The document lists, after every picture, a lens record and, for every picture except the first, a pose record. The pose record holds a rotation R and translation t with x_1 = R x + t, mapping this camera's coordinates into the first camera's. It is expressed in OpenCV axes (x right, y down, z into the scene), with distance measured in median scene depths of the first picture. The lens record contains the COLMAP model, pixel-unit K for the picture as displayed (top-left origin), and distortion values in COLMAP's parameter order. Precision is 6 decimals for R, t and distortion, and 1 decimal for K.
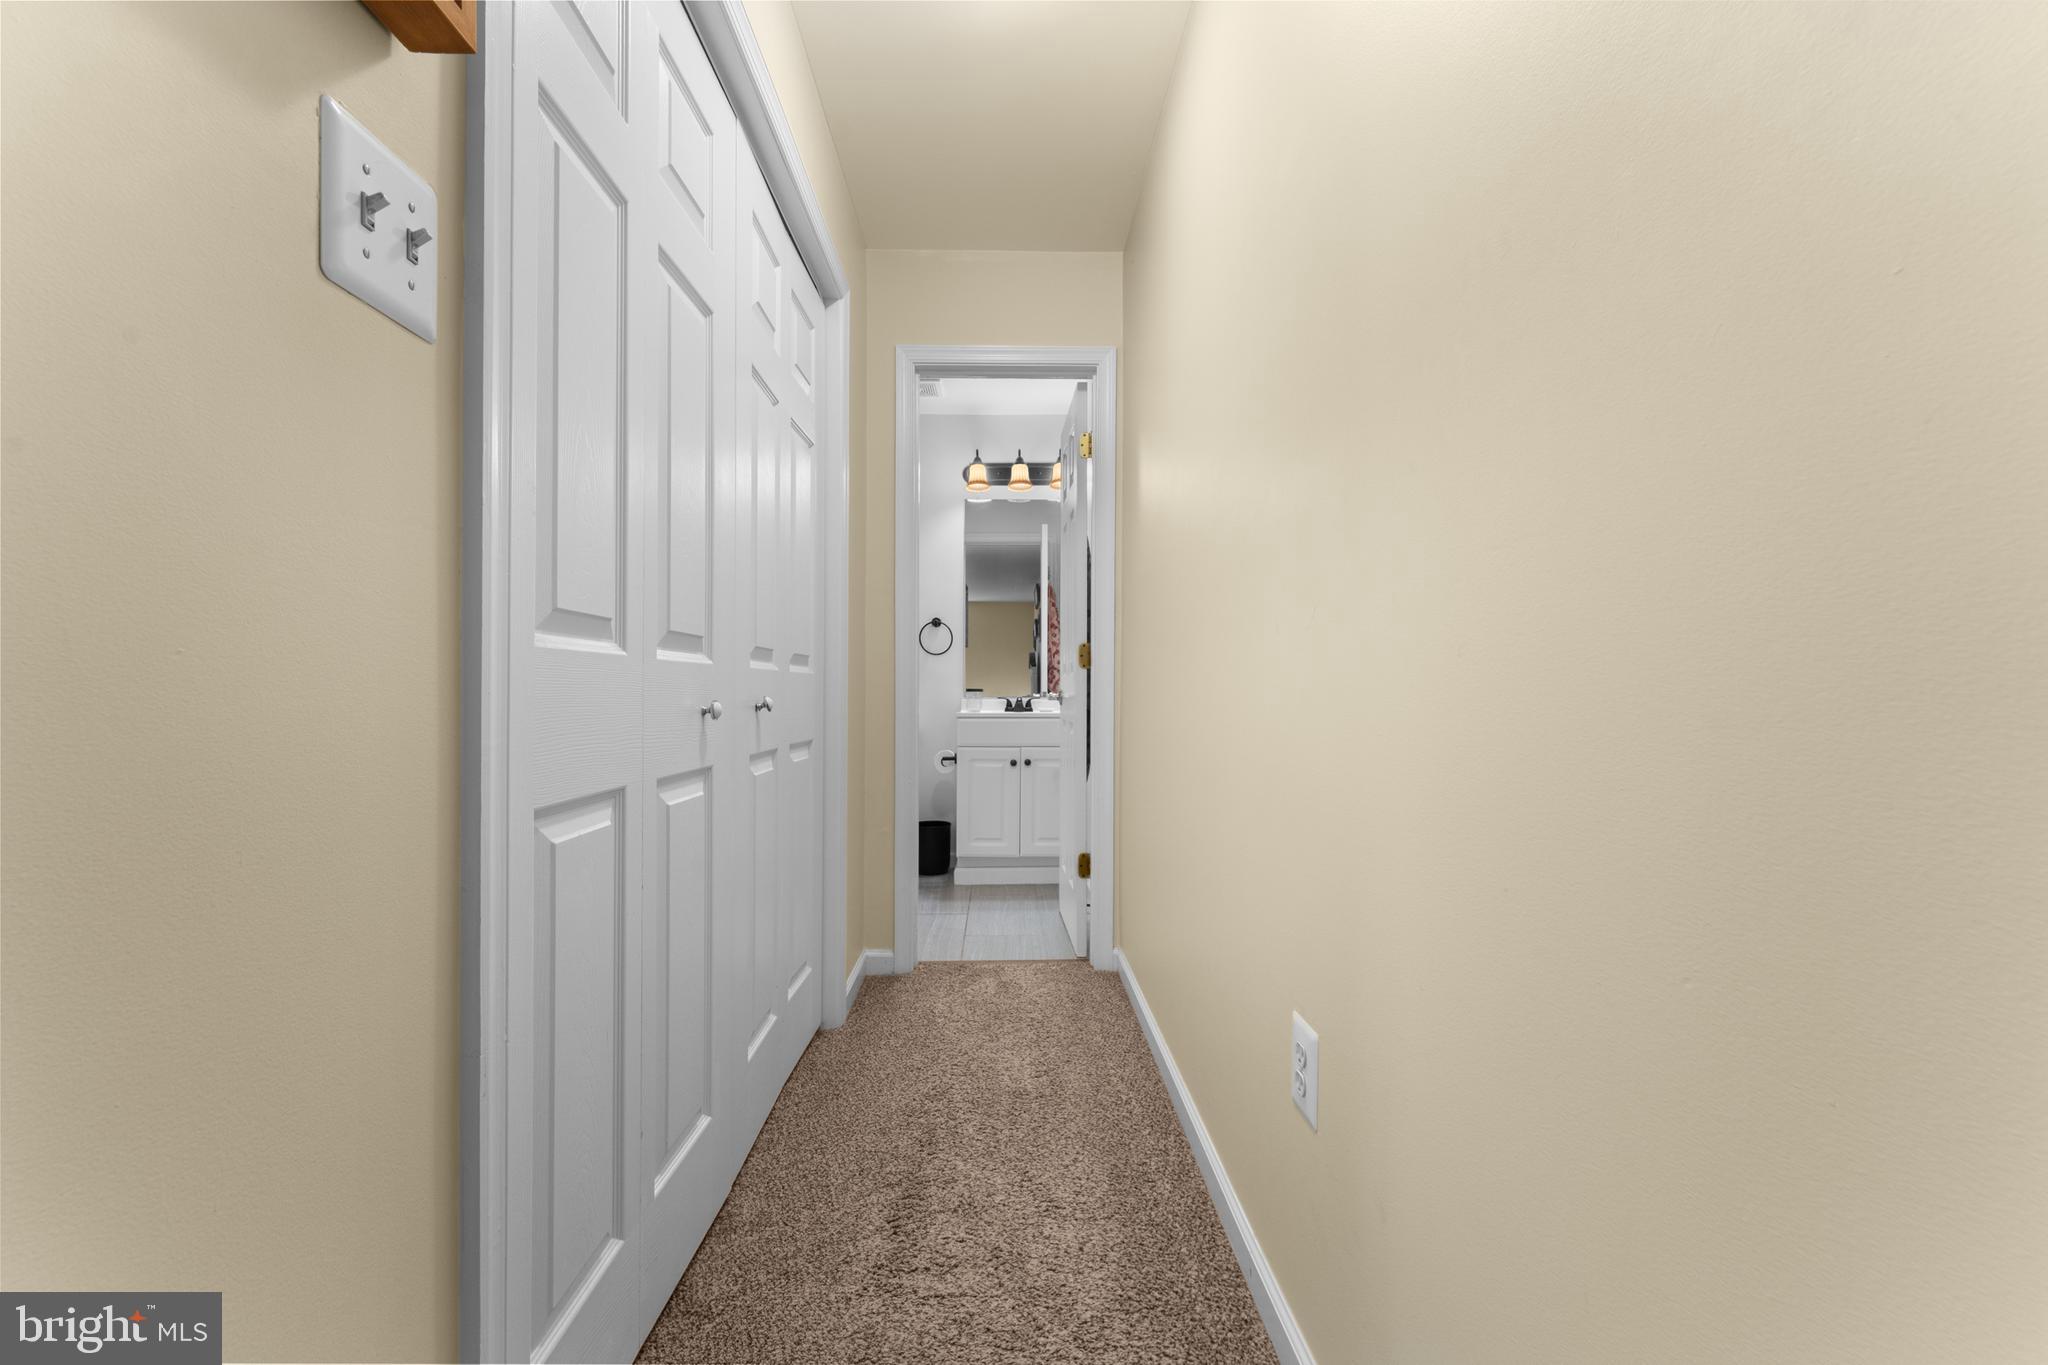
lens RADIAL K [[824.1, 0, 1017.2], [0, 824.1, 680.1], [0, 0, 1]] dist [-0.000273, 0.000067]
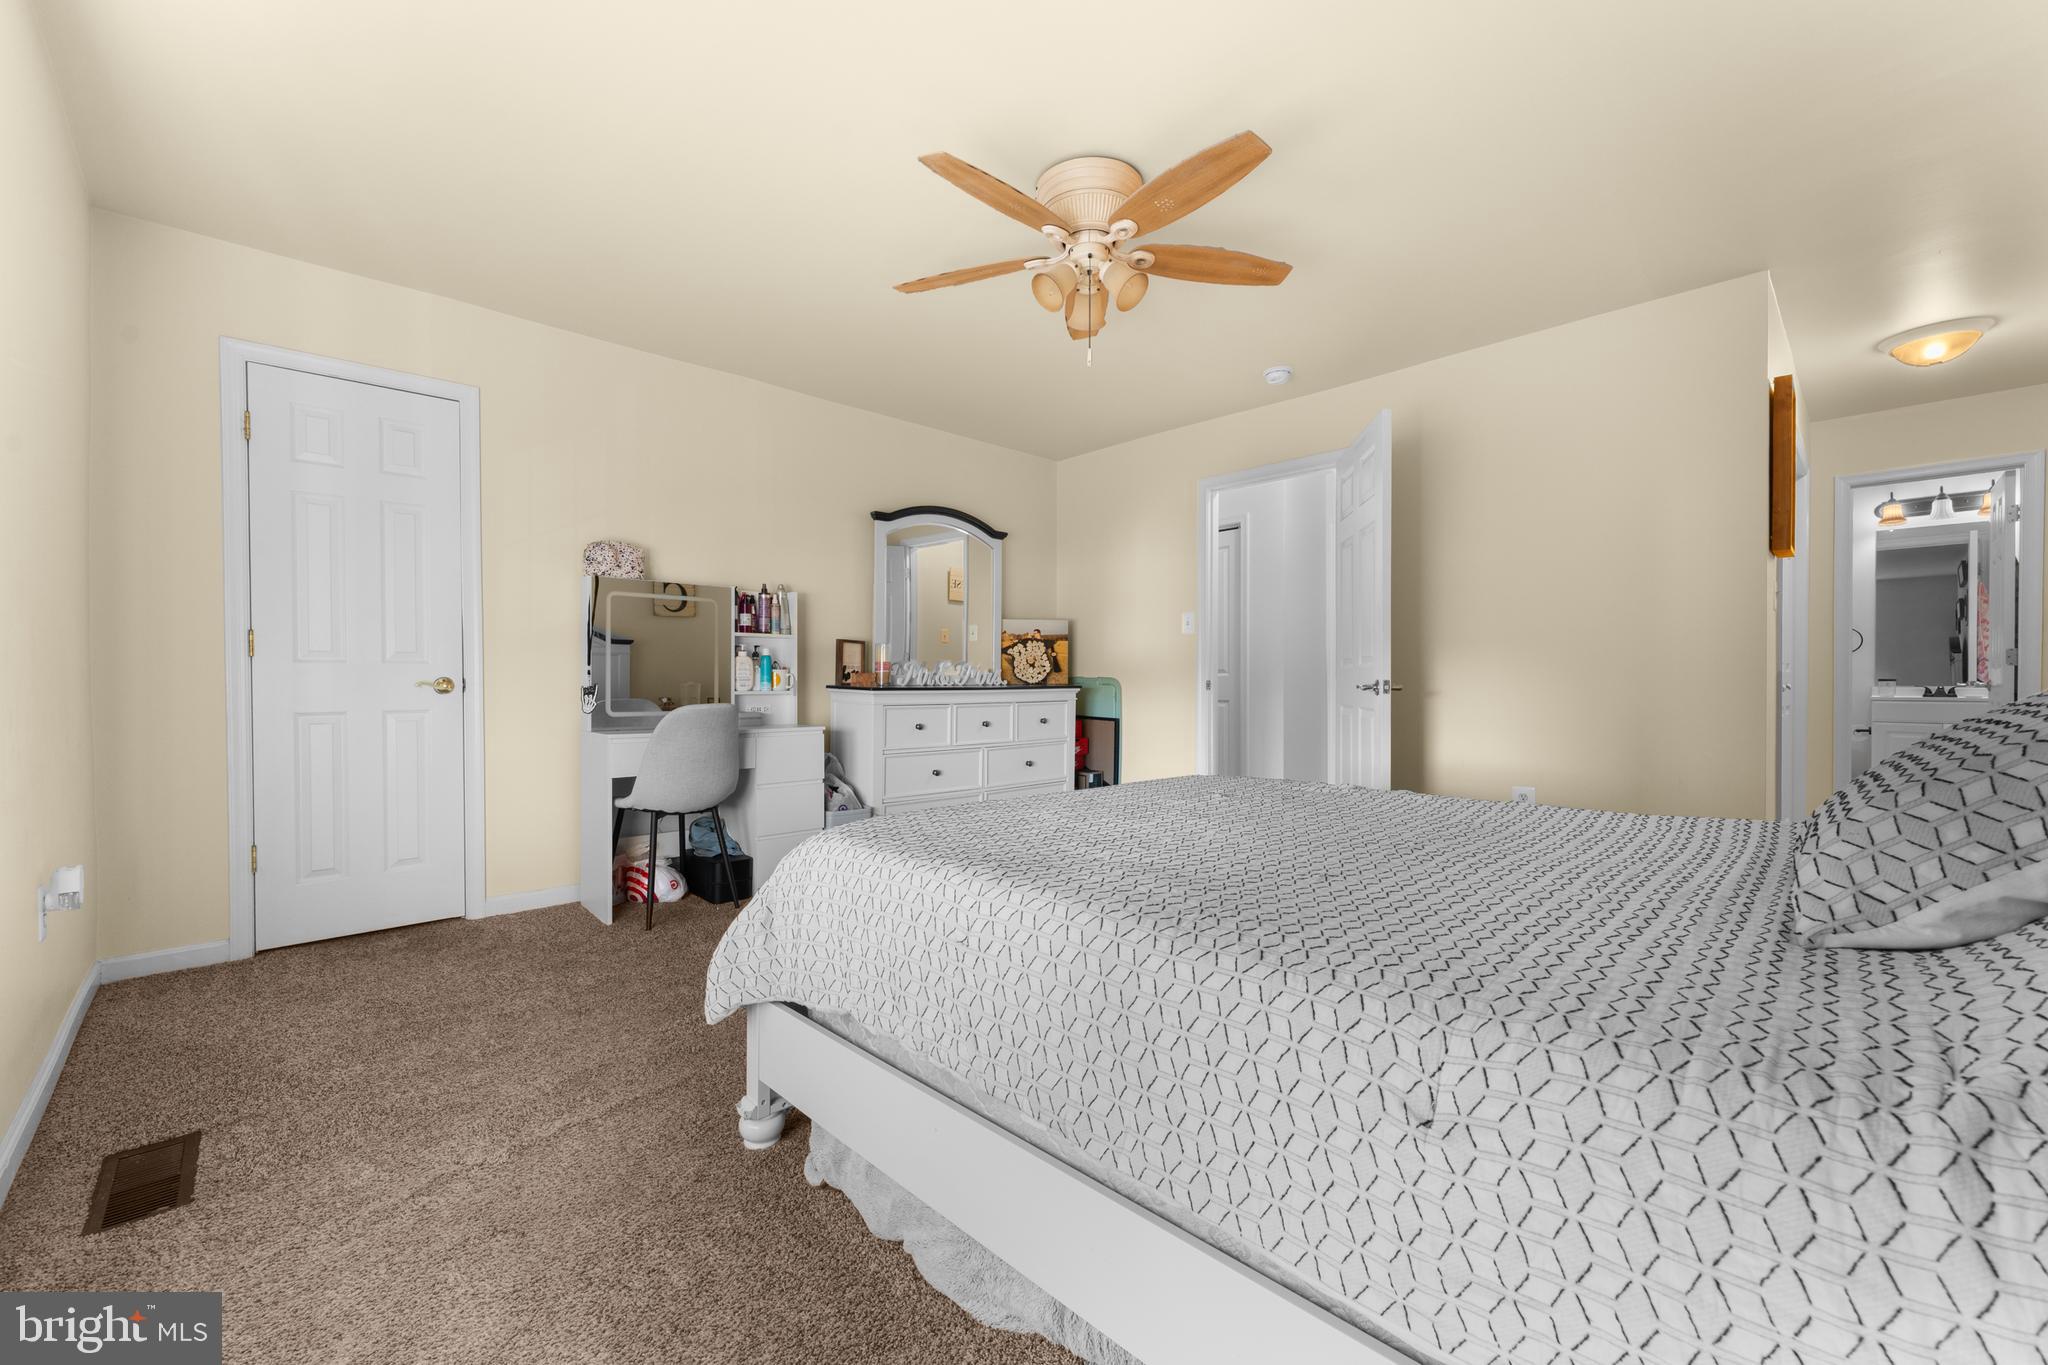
lens RADIAL K [[824.1, 0, 1017.2], [0, 824.1, 680.1], [0, 0, 1]] dist [-0.000273, 0.000067]
pose [[0.675444, 0.003000, -0.737405, -0.021687], [0.008515, 0.999893, 0.011868, -0.014532], [0.737362, -0.014295, 0.675347, -0.865960]]
